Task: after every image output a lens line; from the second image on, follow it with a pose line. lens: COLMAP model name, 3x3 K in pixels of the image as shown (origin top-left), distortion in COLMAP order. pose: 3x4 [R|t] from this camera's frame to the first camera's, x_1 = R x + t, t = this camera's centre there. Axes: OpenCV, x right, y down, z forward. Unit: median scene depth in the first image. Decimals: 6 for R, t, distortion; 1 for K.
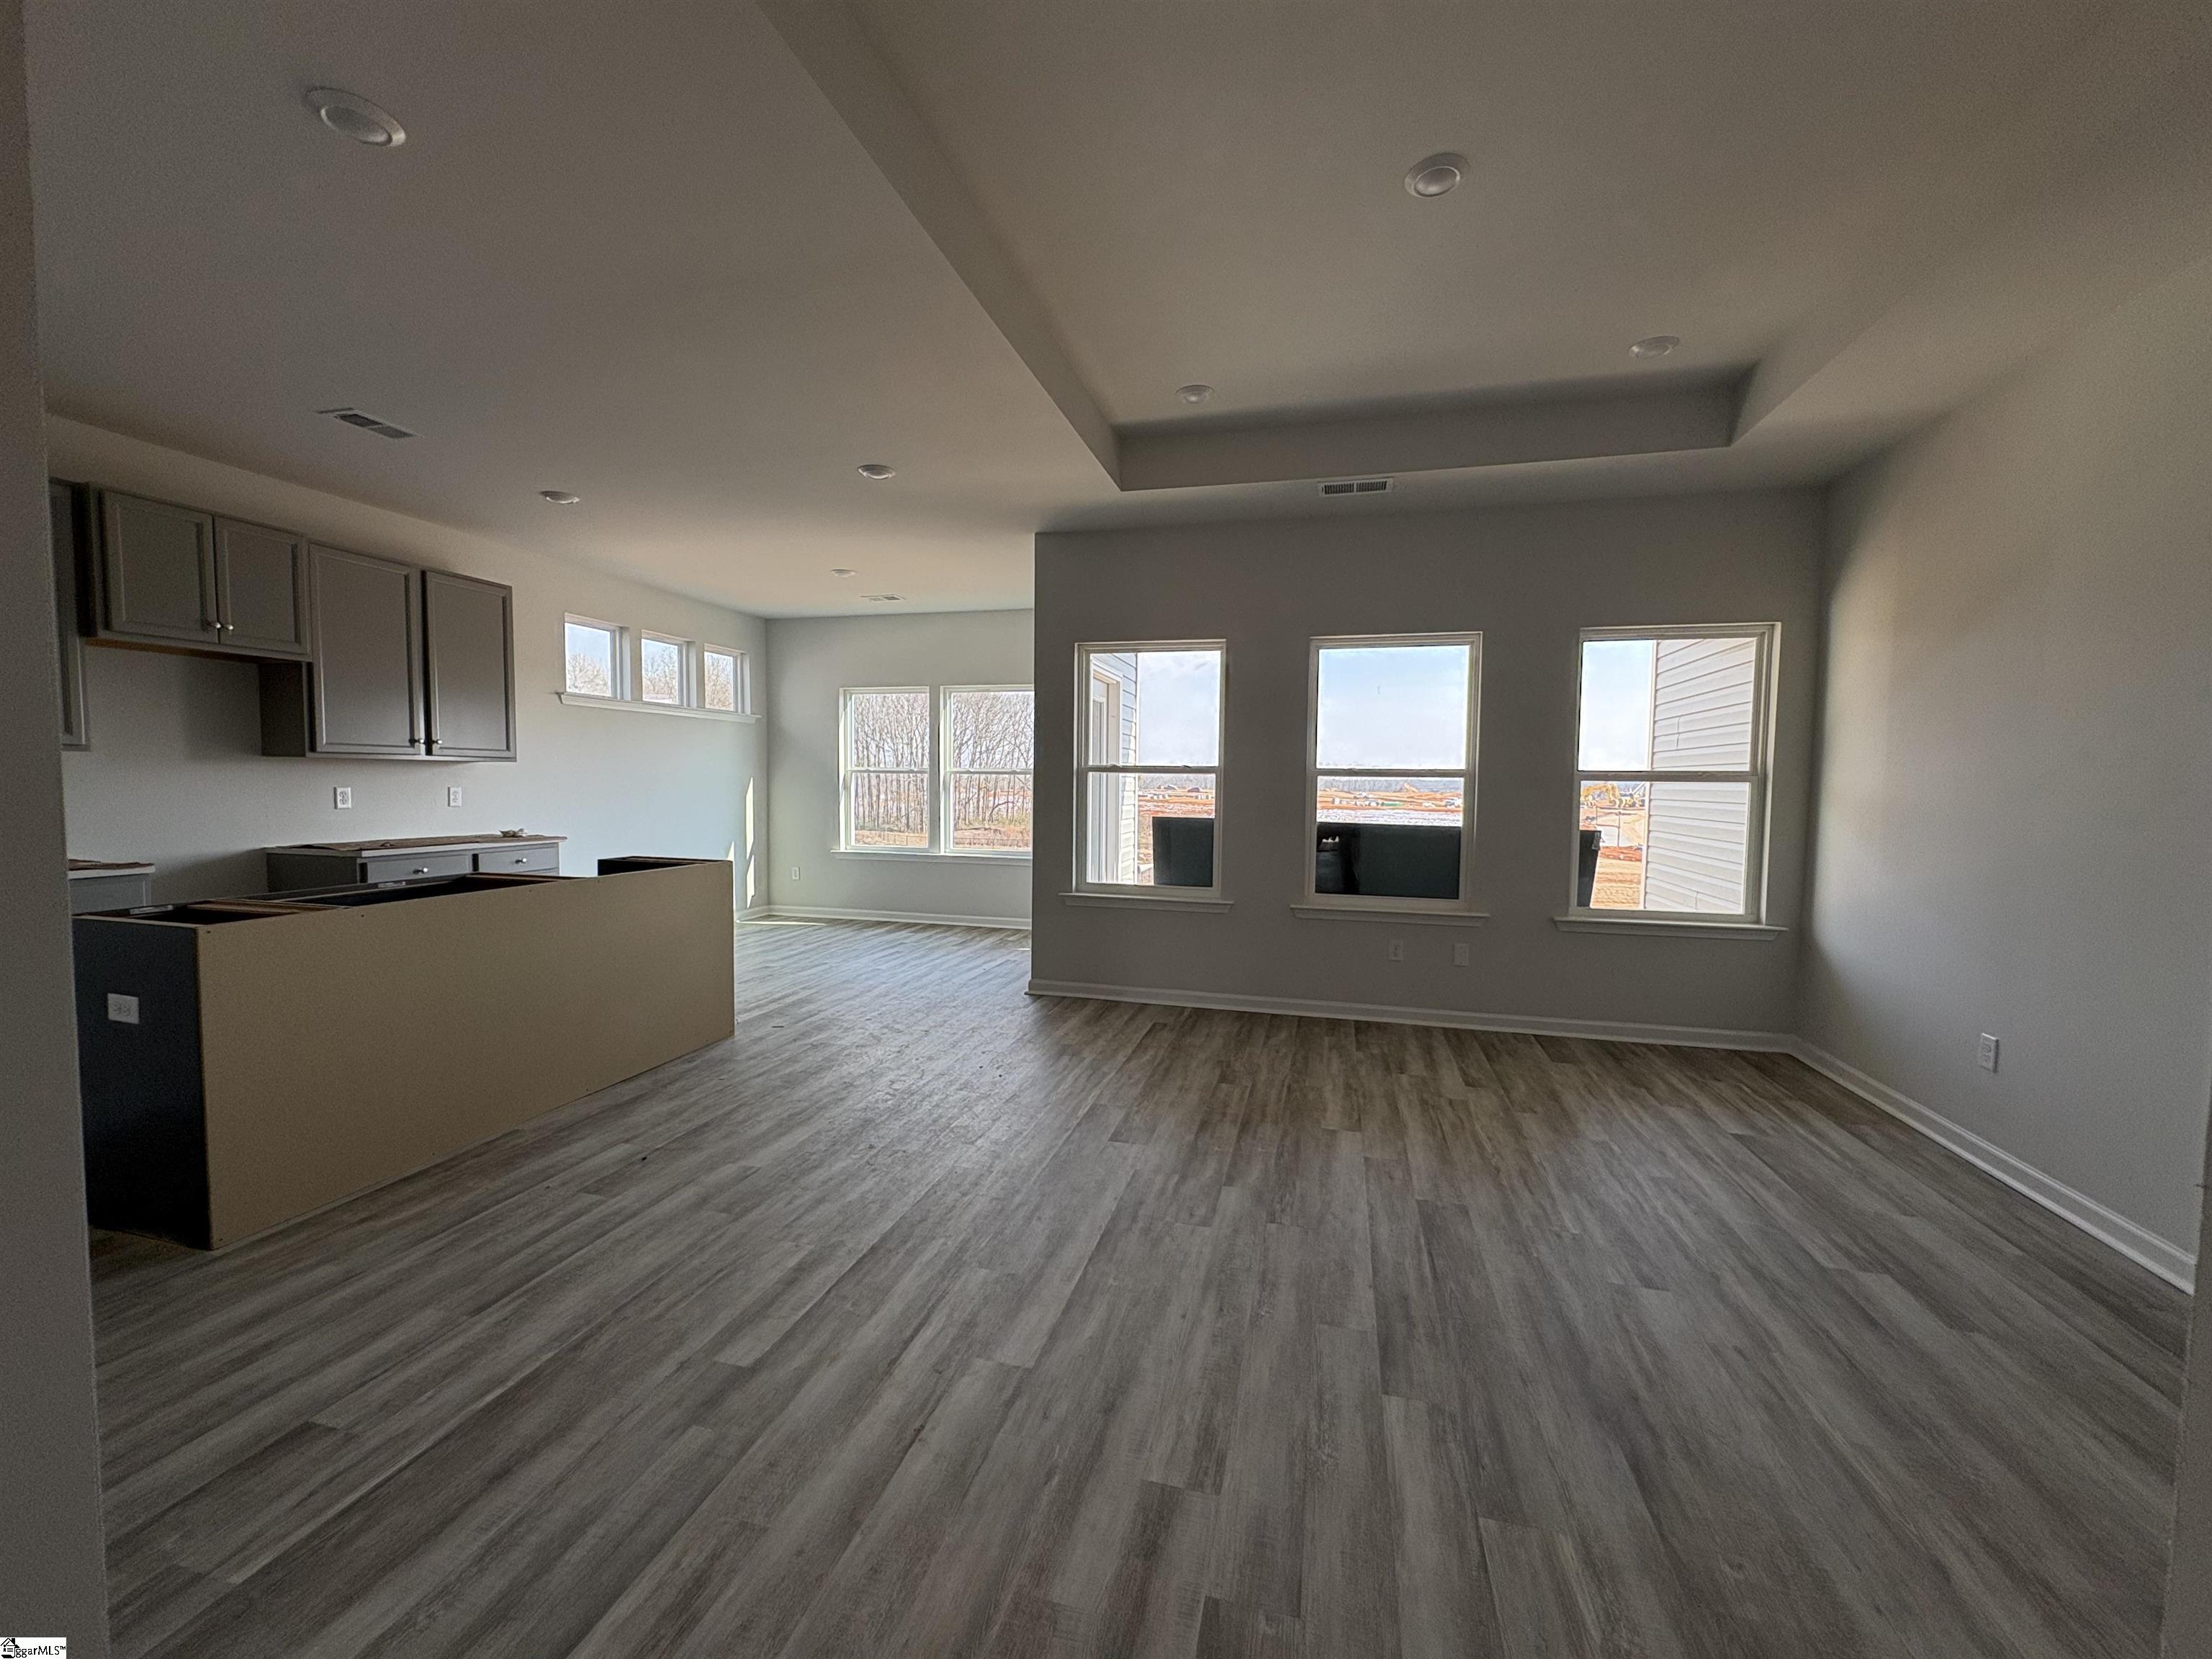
lens RADIAL K [[881.6, 0, 1106.0], [0, 881.6, 829.5], [0, 0, 1]] dist [0.001744, -0.000020]
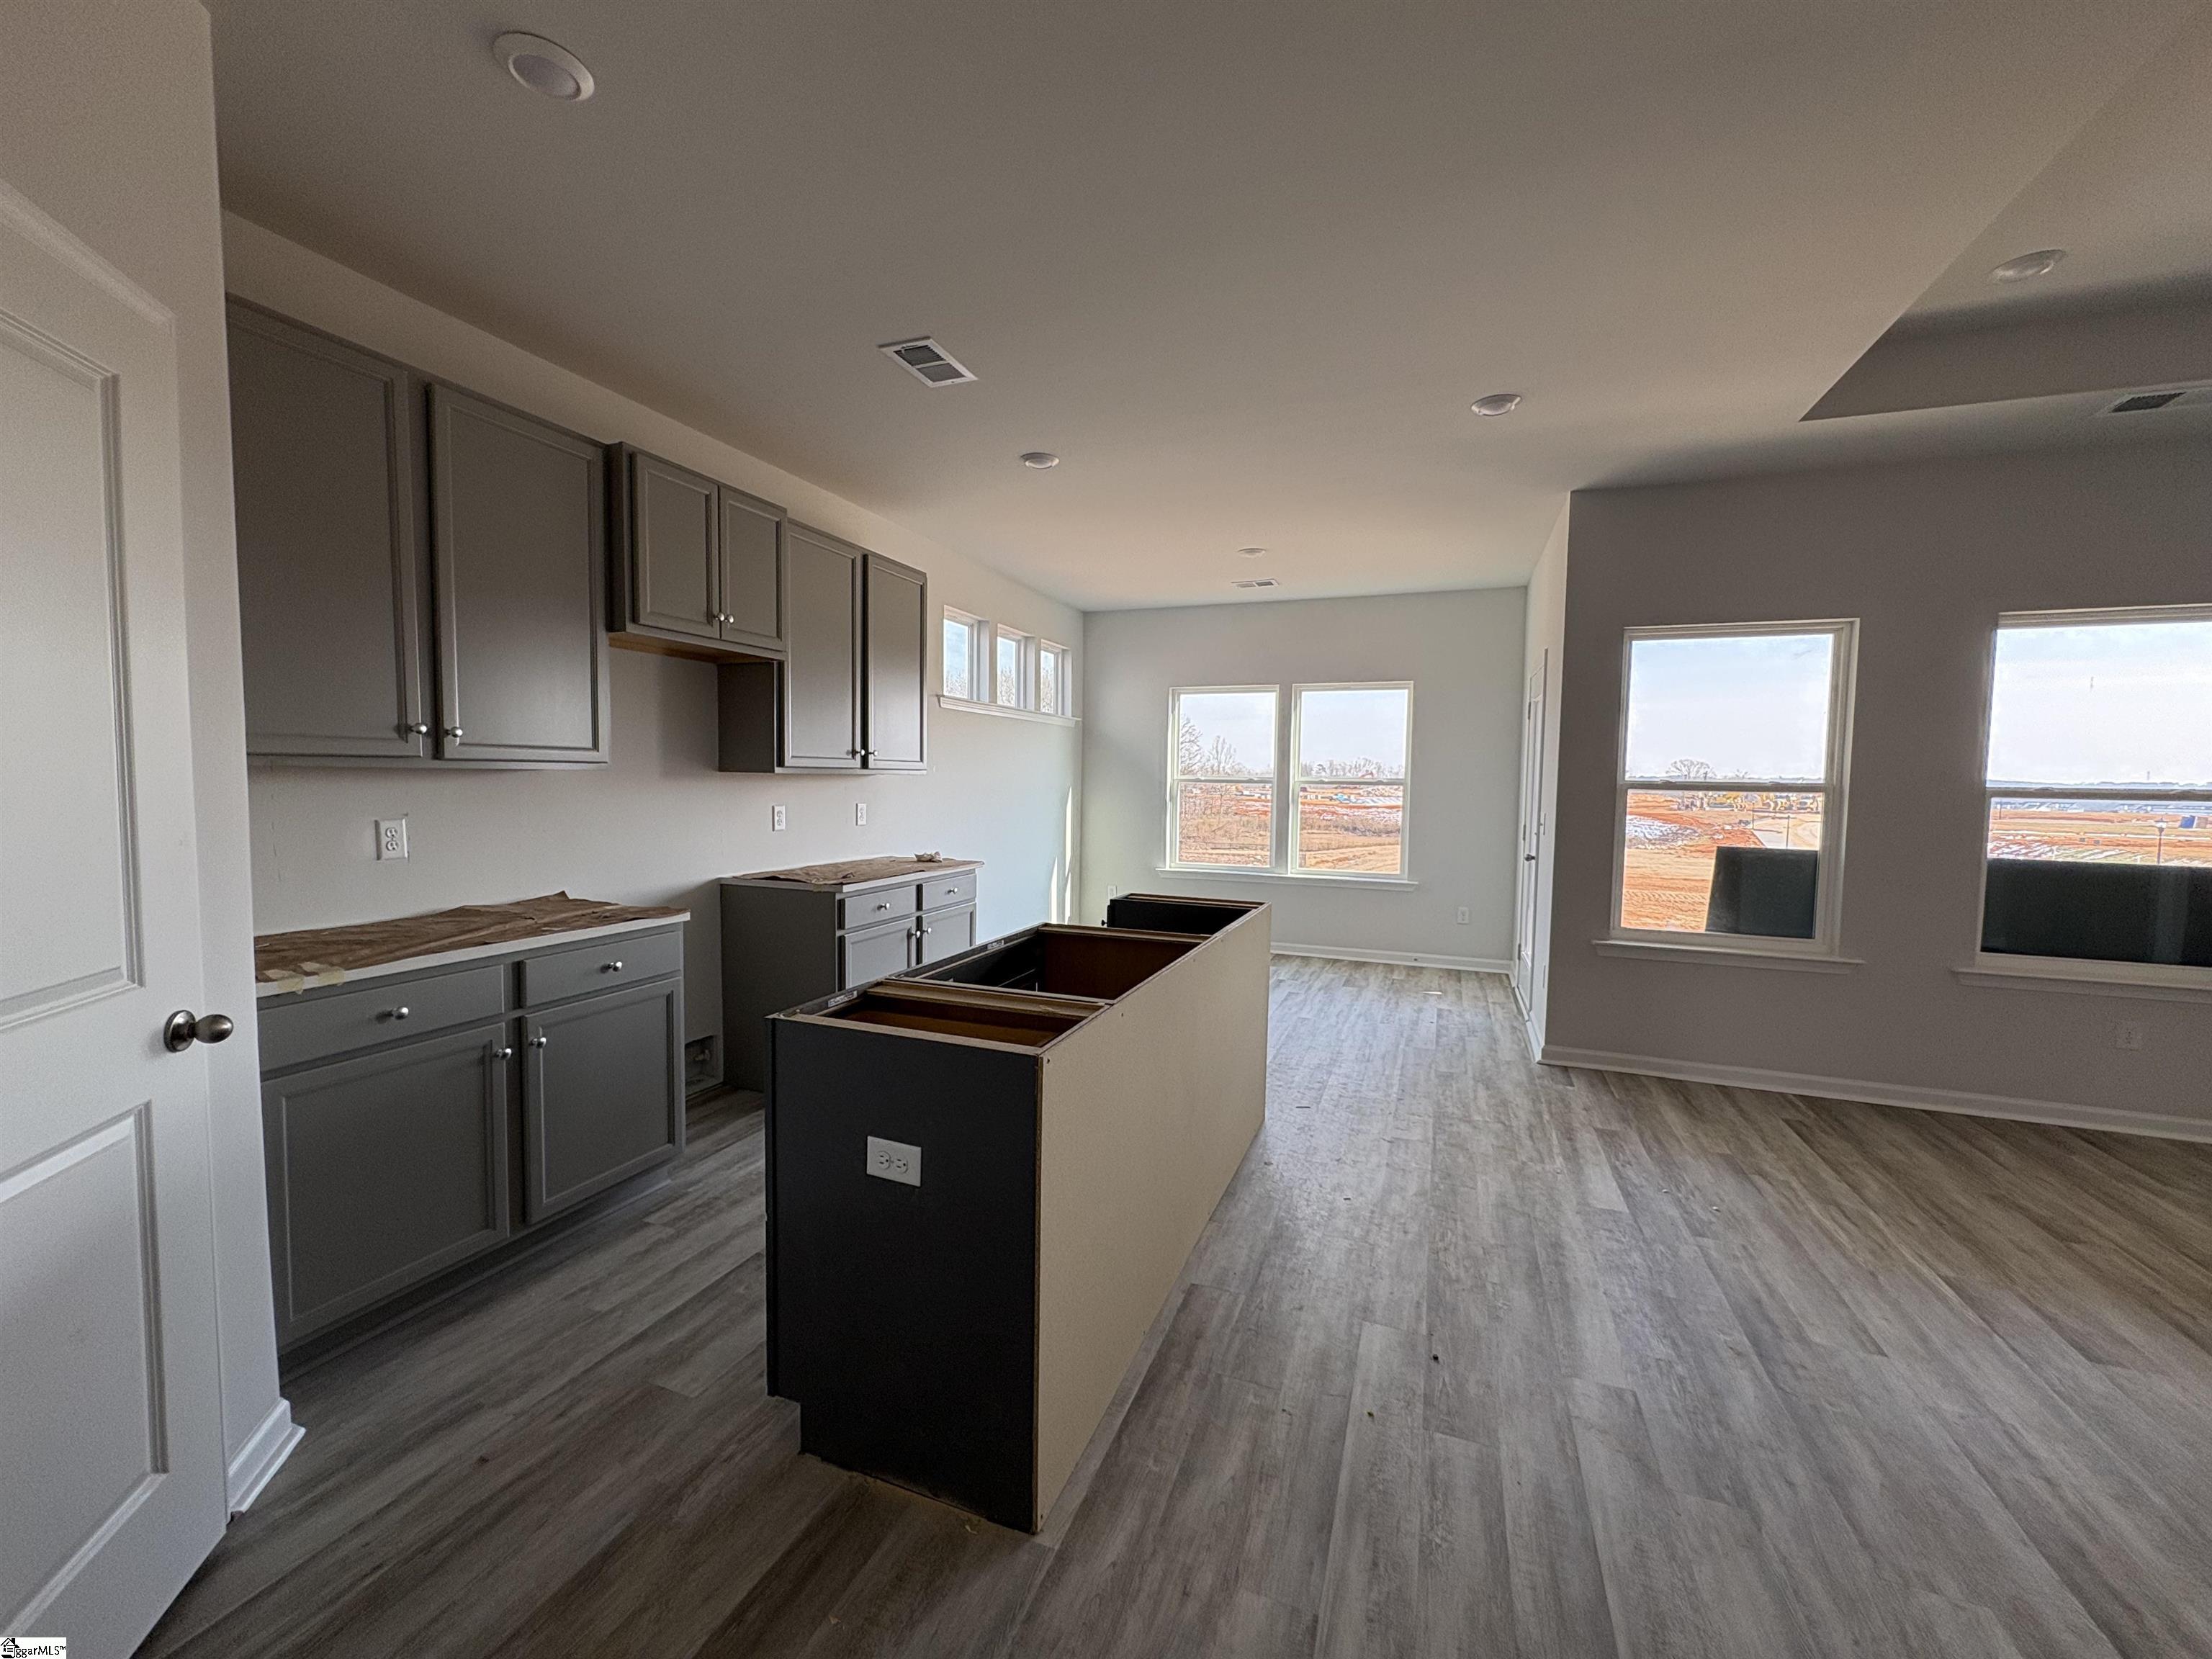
lens RADIAL K [[879.5, 0, 1106.0], [0, 879.5, 829.5], [0, 0, 1]] dist [0.001282, 0.000284]
pose [[0.994155, 0.009675, -0.107526, -0.436586], [-0.009601, 0.999953, 0.001201, -0.027644], [0.107533, -0.000161, 0.994202, 0.169811]]
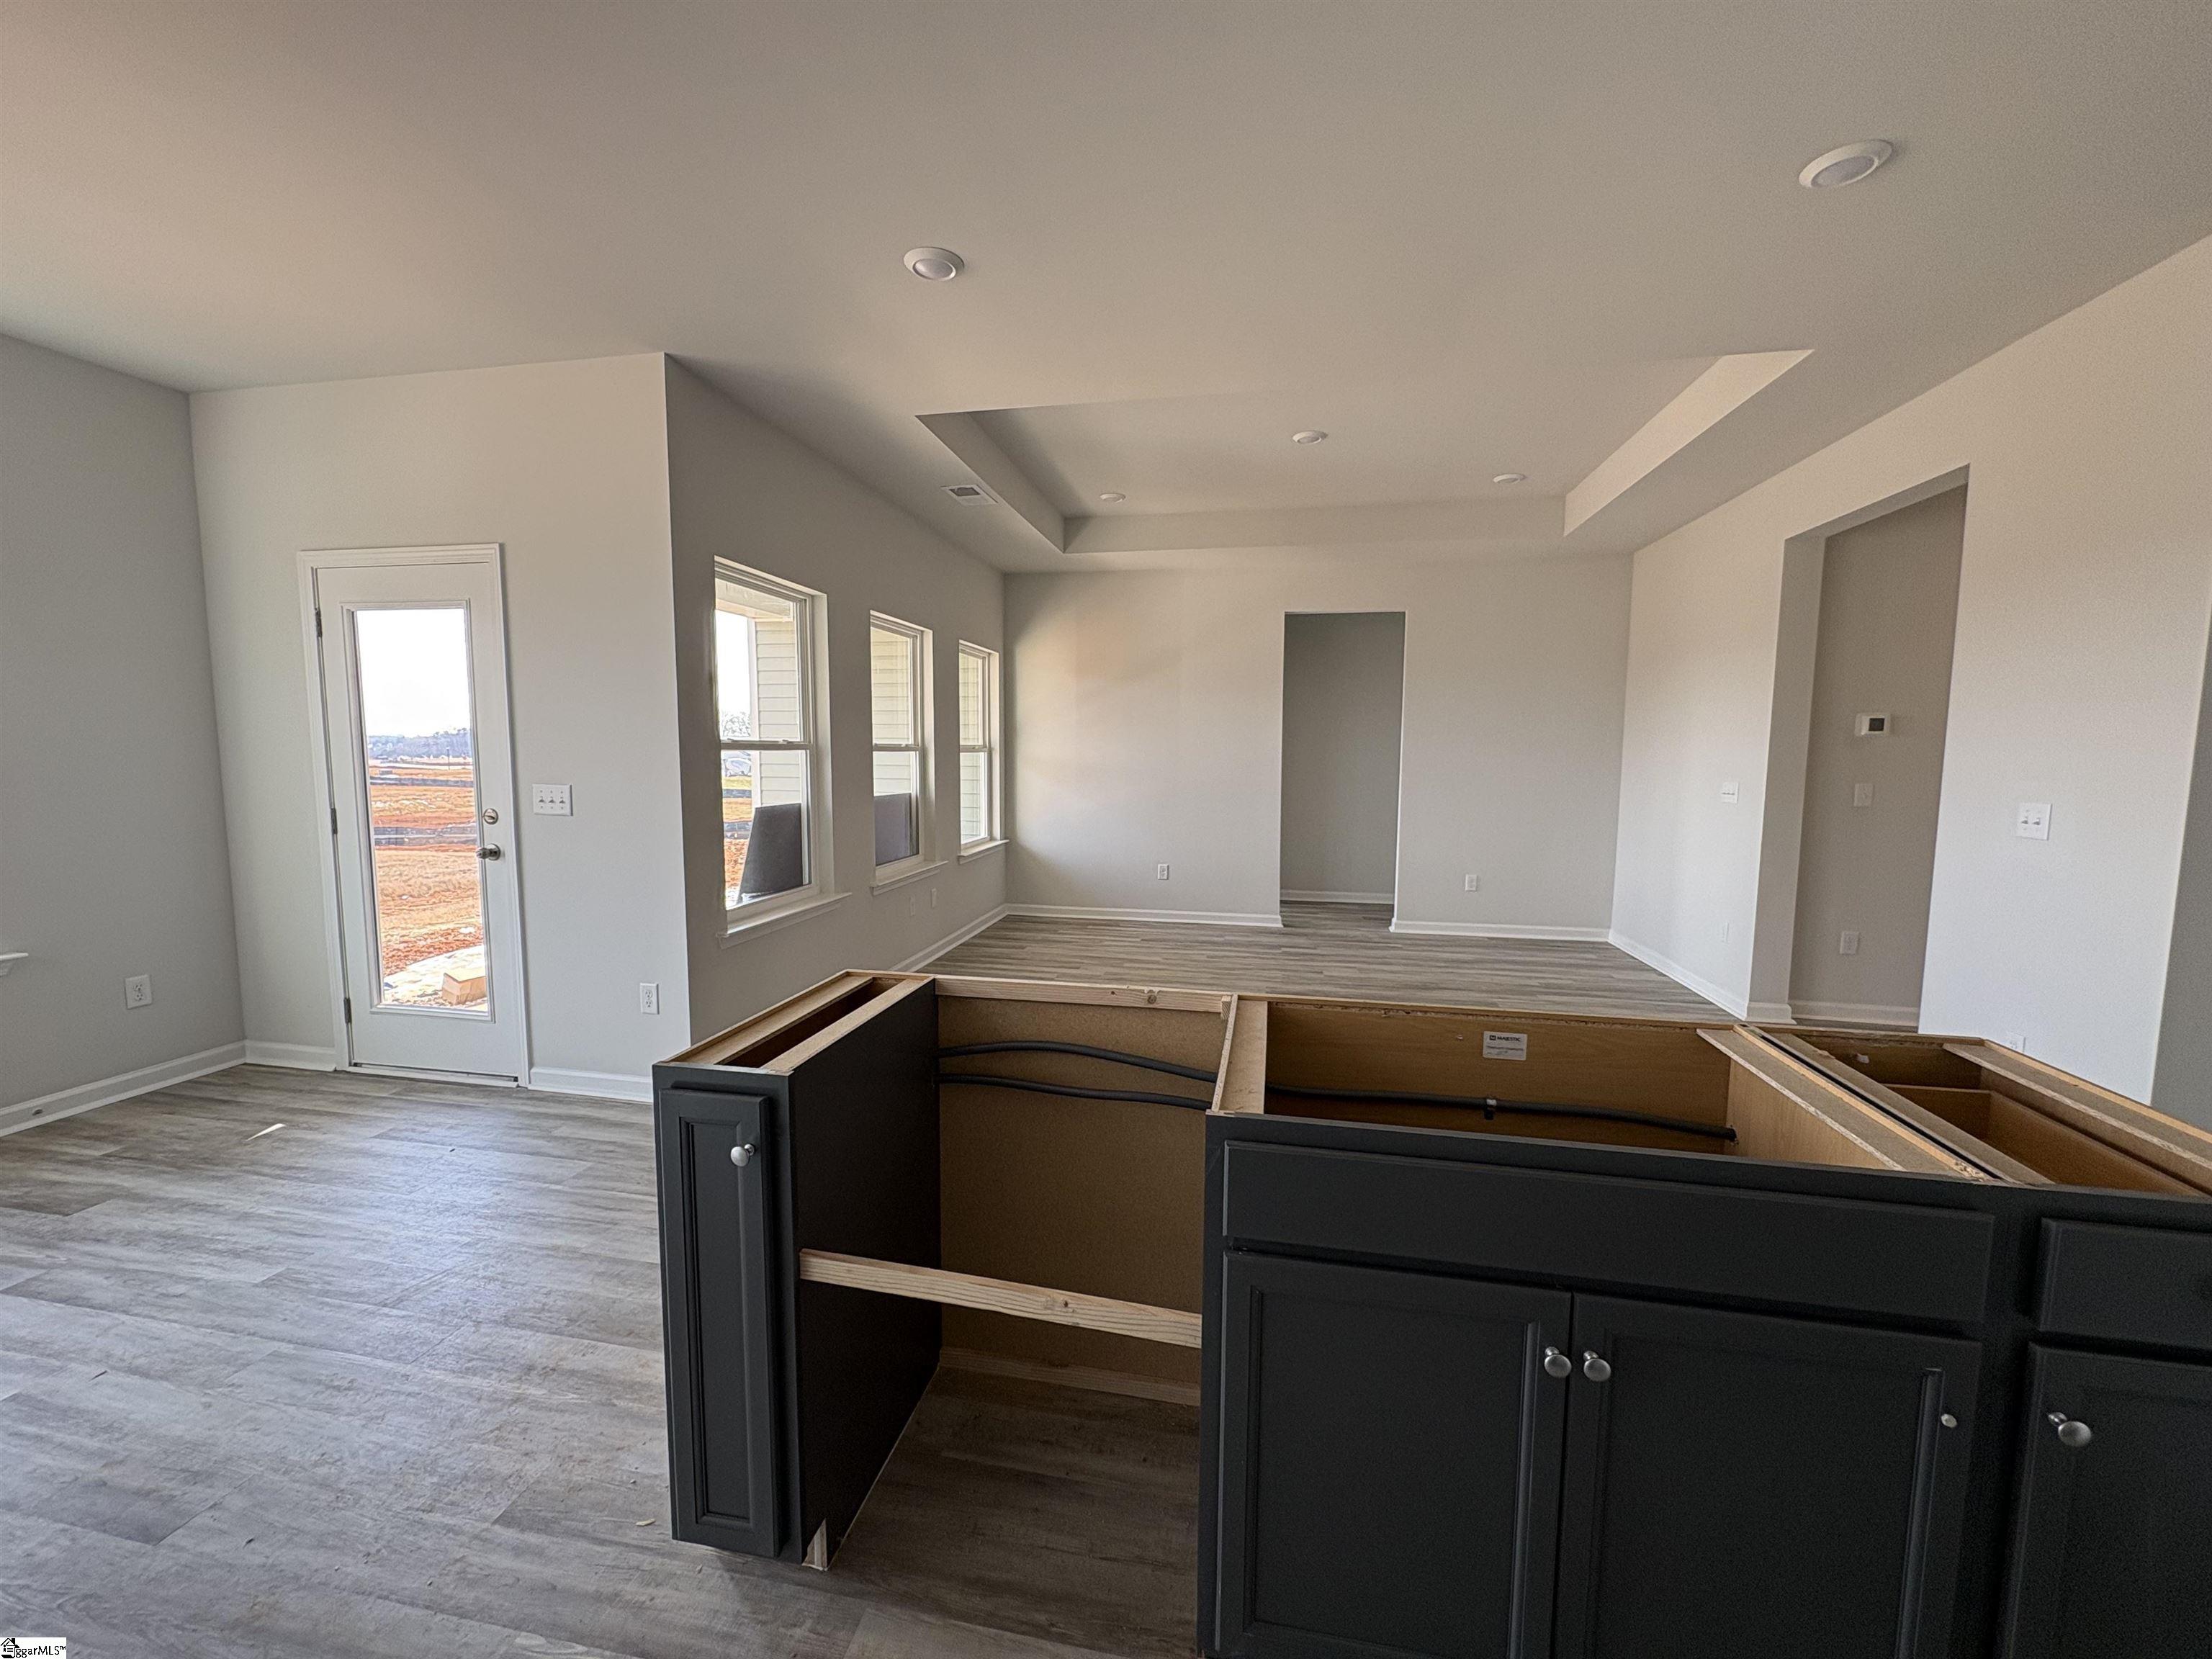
lens RADIAL K [[881.6, 0, 1106.0], [0, 881.6, 829.5], [0, 0, 1]] dist [0.001744, -0.000020]
pose [[-0.062082, -0.104101, 0.992627, -0.774921], [0.051396, 0.992893, 0.107343, -0.067360], [-0.996747, 0.057681, -0.056290, 0.797077]]
